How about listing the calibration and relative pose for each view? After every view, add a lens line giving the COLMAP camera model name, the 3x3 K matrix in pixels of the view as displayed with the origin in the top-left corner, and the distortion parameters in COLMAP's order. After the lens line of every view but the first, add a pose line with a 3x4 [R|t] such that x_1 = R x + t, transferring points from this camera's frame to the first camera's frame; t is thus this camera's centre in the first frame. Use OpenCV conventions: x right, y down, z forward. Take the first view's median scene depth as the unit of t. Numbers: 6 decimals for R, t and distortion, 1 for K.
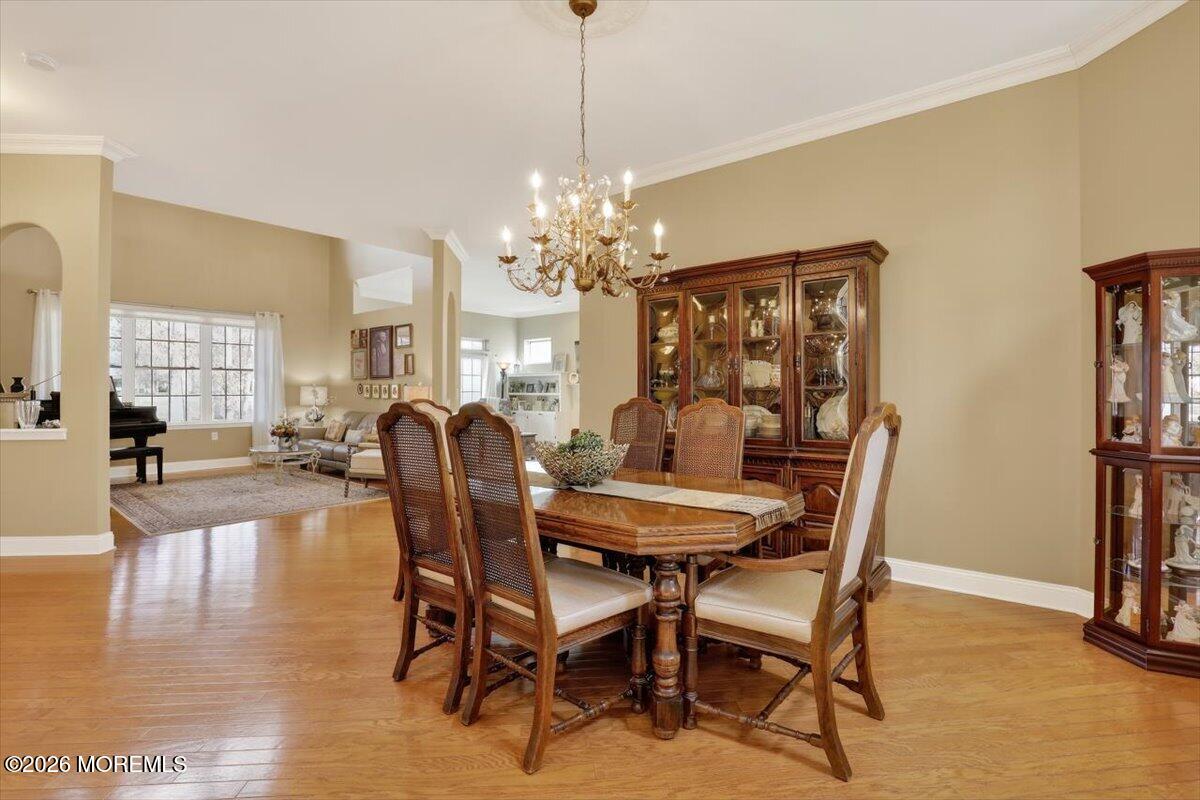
lens RADIAL K [[552.1, 0, 597.0], [0, 552.1, 392.6], [0, 0, 1]] dist [-0.028021, 0.004200]
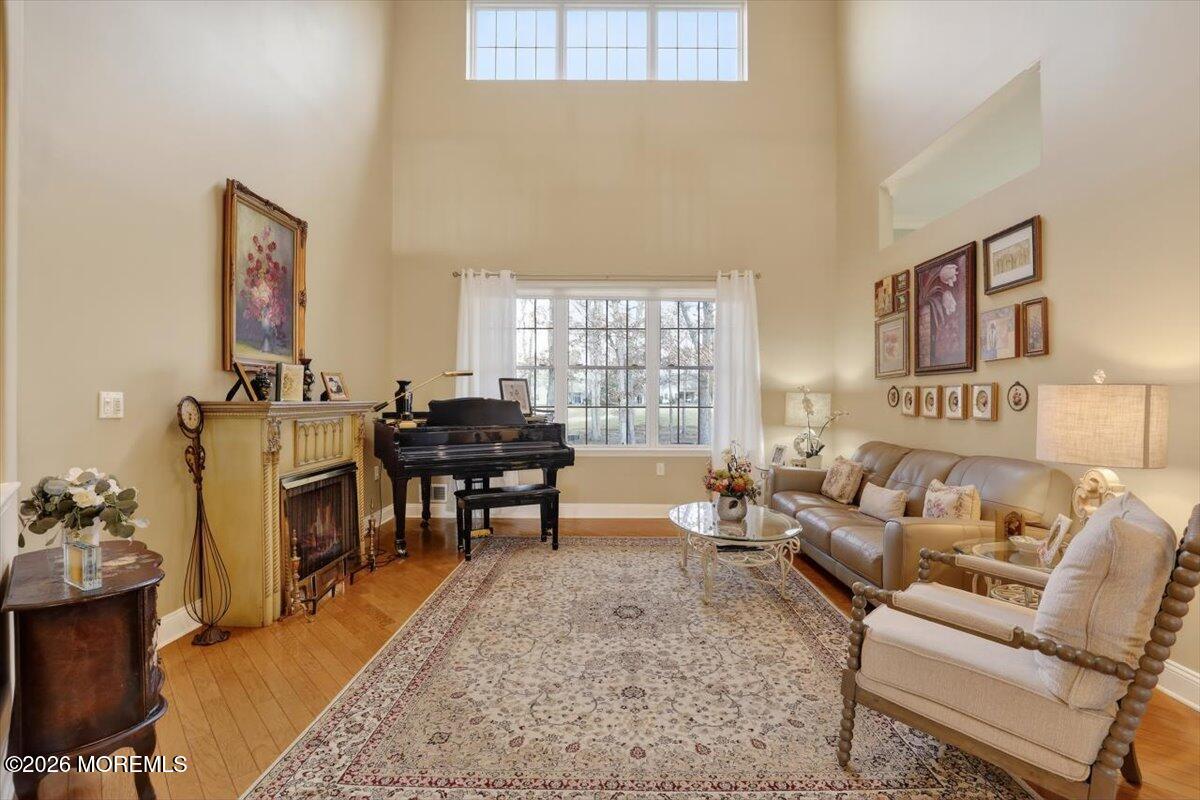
lens RADIAL K [[552.1, 0, 601.8], [0, 552.1, 403.0], [0, 0, 1]] dist [-0.028021, 0.004200]
pose [[0.630615, 0.004167, -0.776084, -0.227848], [-0.005108, 0.999986, 0.001219, -0.000037], [0.776079, 0.003196, 0.630628, 0.516709]]
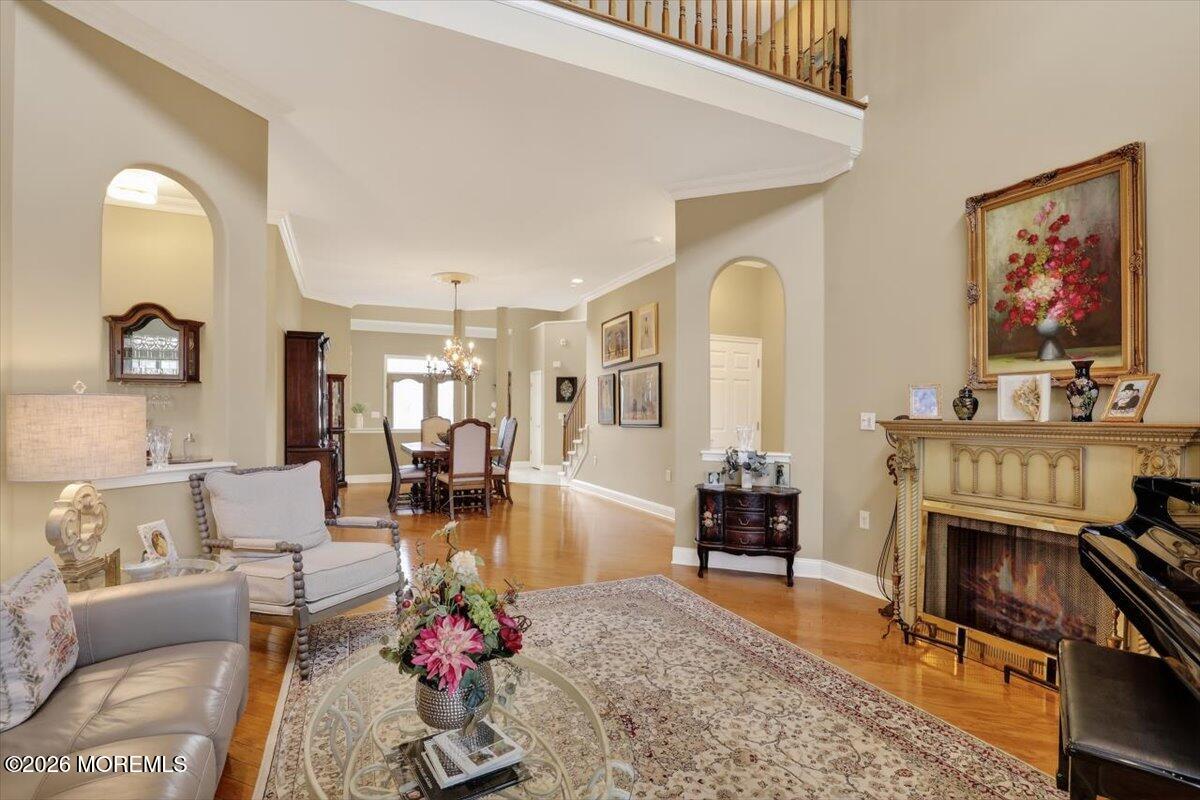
lens RADIAL K [[552.1, 0, 602.6], [0, 552.1, 407.7], [0, 0, 1]] dist [-0.028021, 0.004200]
pose [[-0.904185, -0.000087, 0.427140, -0.755886], [-0.004662, 0.999942, -0.009664, -0.004692], [-0.427115, -0.010729, -0.904134, 1.185520]]
